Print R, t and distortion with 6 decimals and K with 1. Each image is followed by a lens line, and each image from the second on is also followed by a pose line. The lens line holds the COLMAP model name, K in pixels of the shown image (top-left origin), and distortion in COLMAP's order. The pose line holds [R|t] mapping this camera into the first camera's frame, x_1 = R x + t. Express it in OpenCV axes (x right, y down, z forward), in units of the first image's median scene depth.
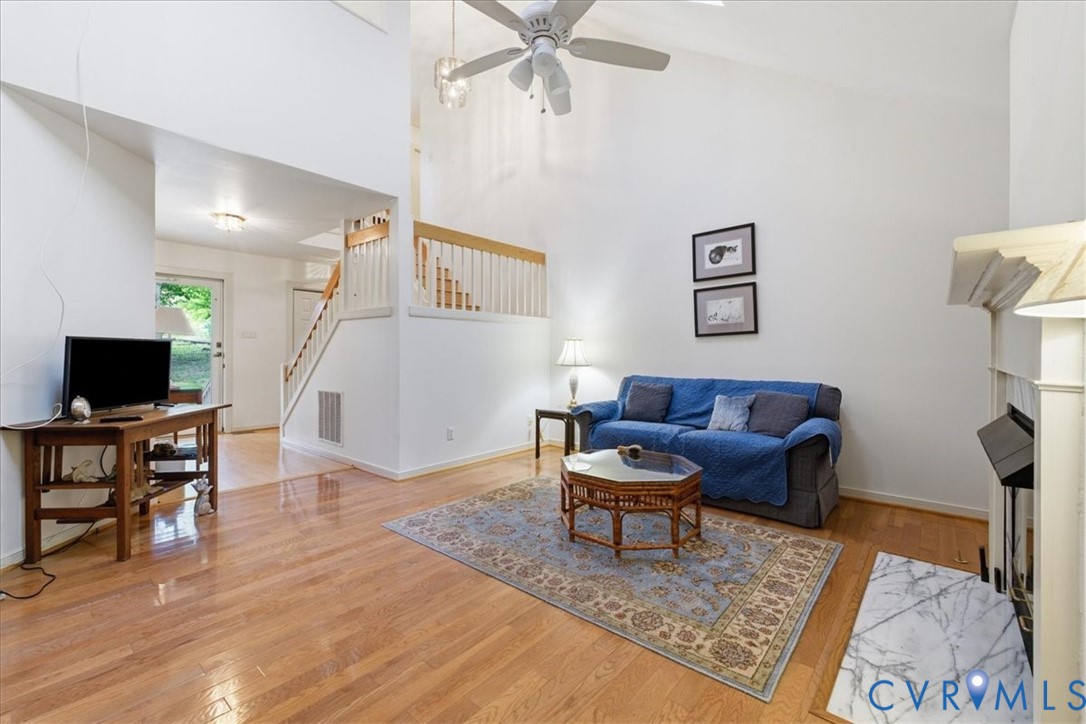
lens RADIAL K [[452.6, 0, 542.3], [0, 452.6, 347.7], [0, 0, 1]] dist [-0.000213, 0.000094]
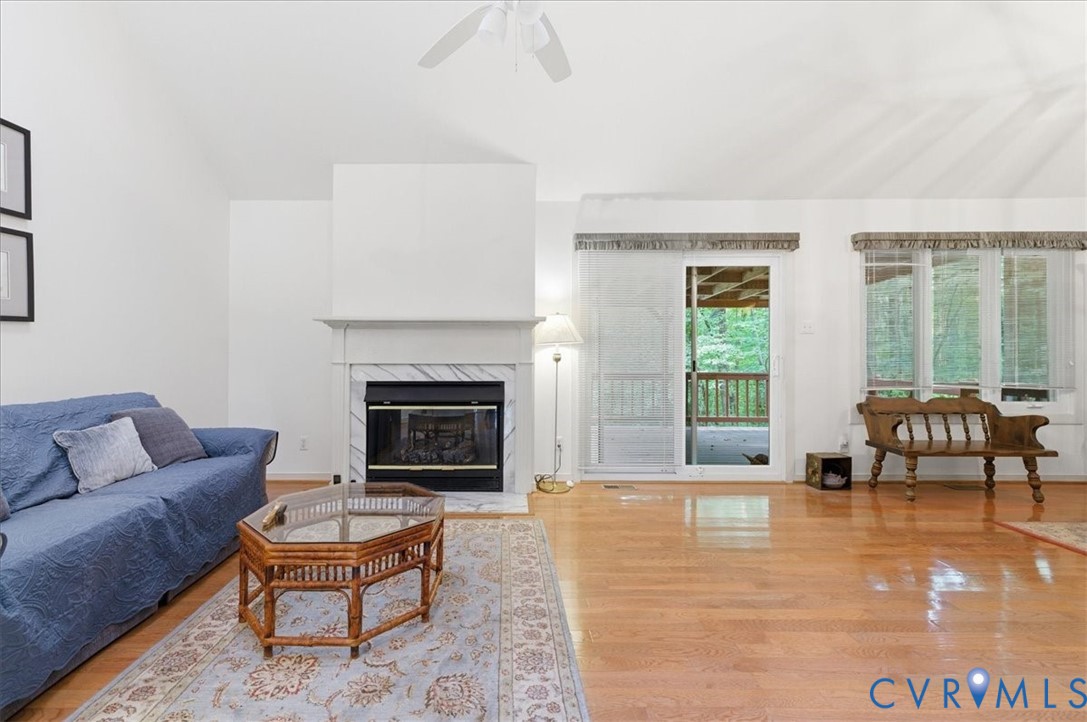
lens RADIAL K [[465.9, 0, 504.2], [0, 465.9, 353.1], [0, 0, 1]] dist [0.000617, 0.000123]
pose [[-0.643781, -0.000080, 0.765209, -0.631624], [-0.011027, 0.999897, -0.009172, 0.013320], [-0.765130, -0.014342, -0.643716, 1.523001]]
